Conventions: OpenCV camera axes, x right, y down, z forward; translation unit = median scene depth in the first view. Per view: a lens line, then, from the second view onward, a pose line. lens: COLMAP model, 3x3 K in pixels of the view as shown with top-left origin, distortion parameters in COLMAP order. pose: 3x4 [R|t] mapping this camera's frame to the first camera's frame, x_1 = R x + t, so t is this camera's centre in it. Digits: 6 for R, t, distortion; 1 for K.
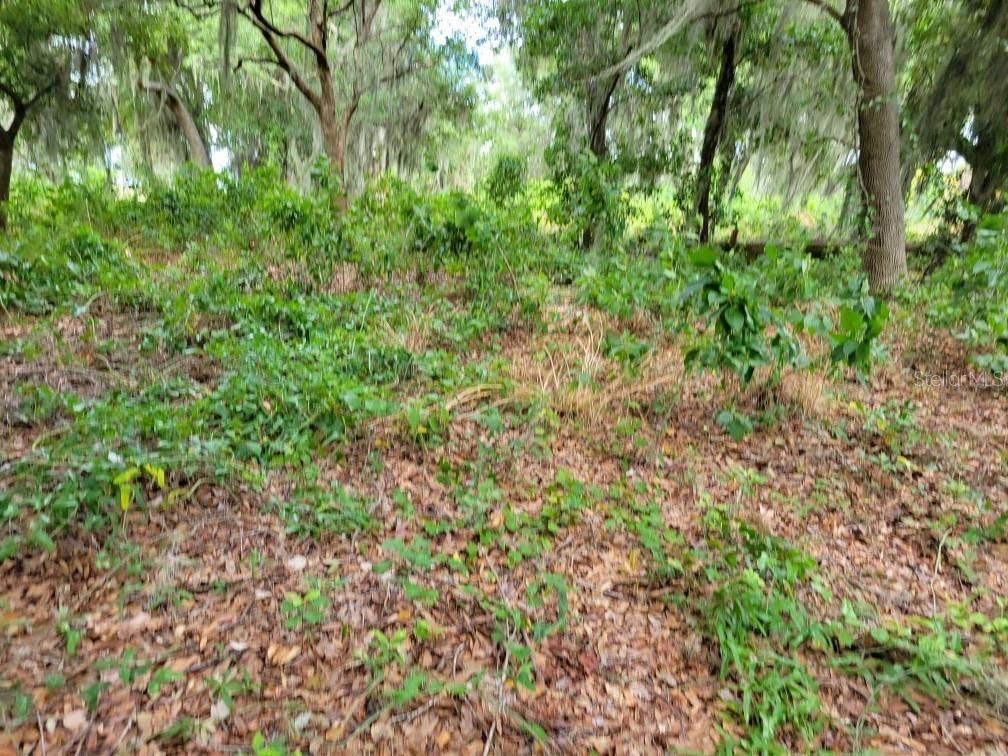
lens RADIAL K [[746.4, 0, 506.1], [0, 746.4, 385.1], [0, 0, 1]] dist [0.038766, -0.003201]
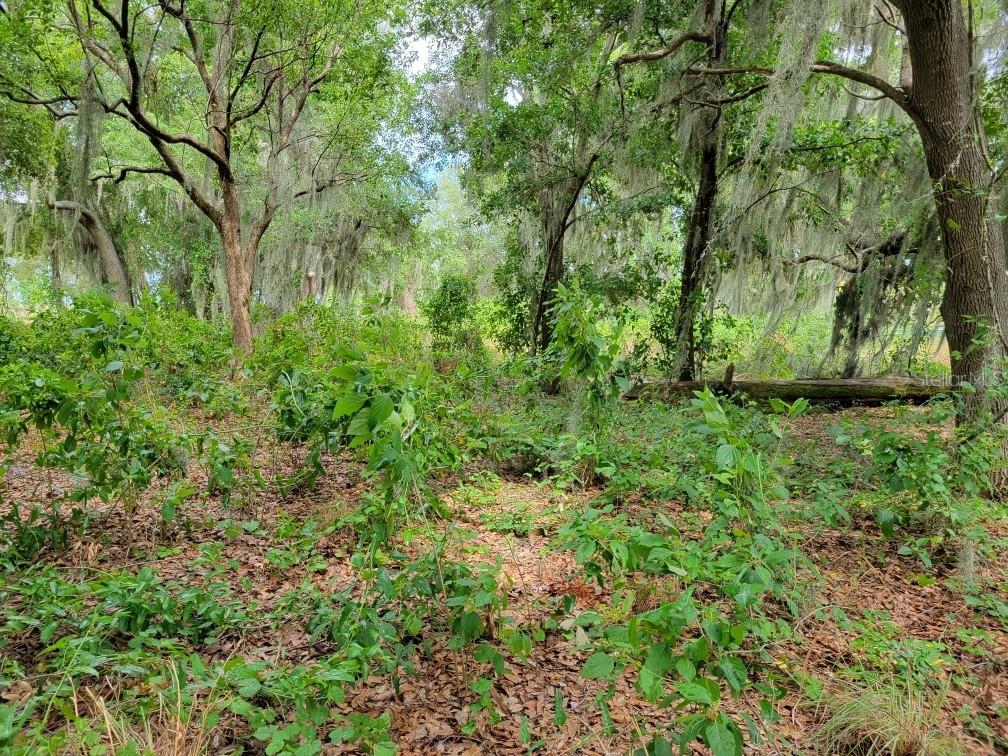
lens RADIAL K [[755.6, 0, 494.0], [0, 755.6, 380.8], [0, 0, 1]] dist [0.054200, -0.038696]
pose [[0.998728, -0.012377, 0.048888, 0.005515], [0.019690, 0.988174, -0.152068, -0.051979], [-0.046428, 0.152837, 0.987160, 0.144872]]
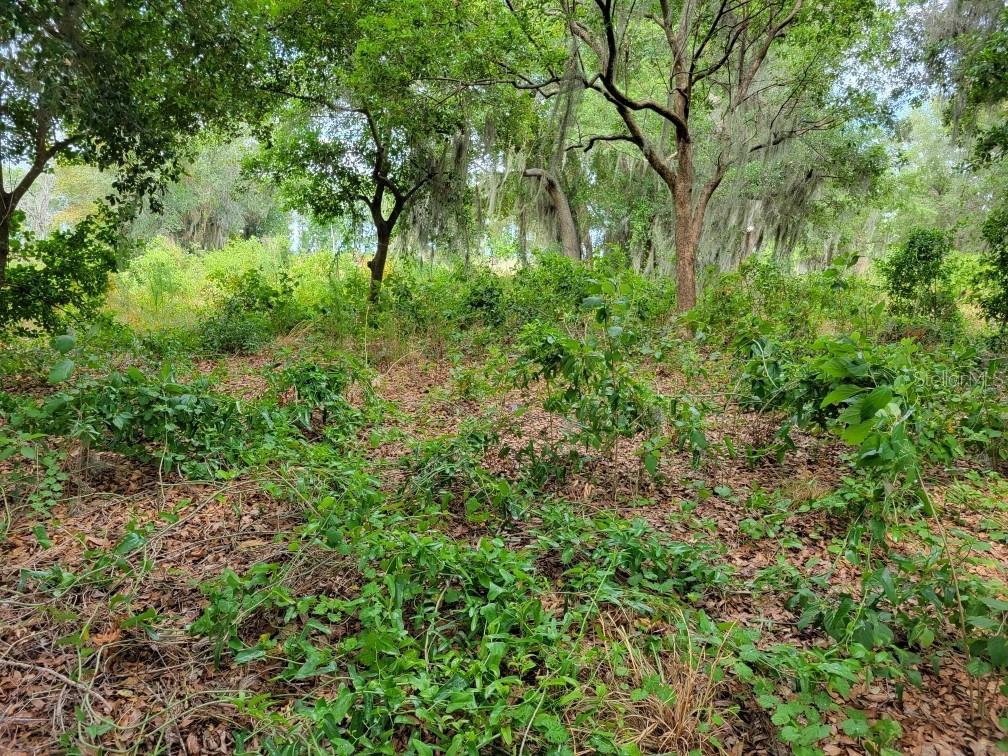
lens RADIAL K [[755.6, 0, 495.5], [0, 755.6, 374.0], [0, 0, 1]] dist [0.054200, -0.038696]
pose [[0.880062, 0.071077, -0.469509, -0.005991], [-0.119854, 0.989970, -0.074792, -0.054131], [0.459484, 0.122094, 0.879754, 0.138030]]
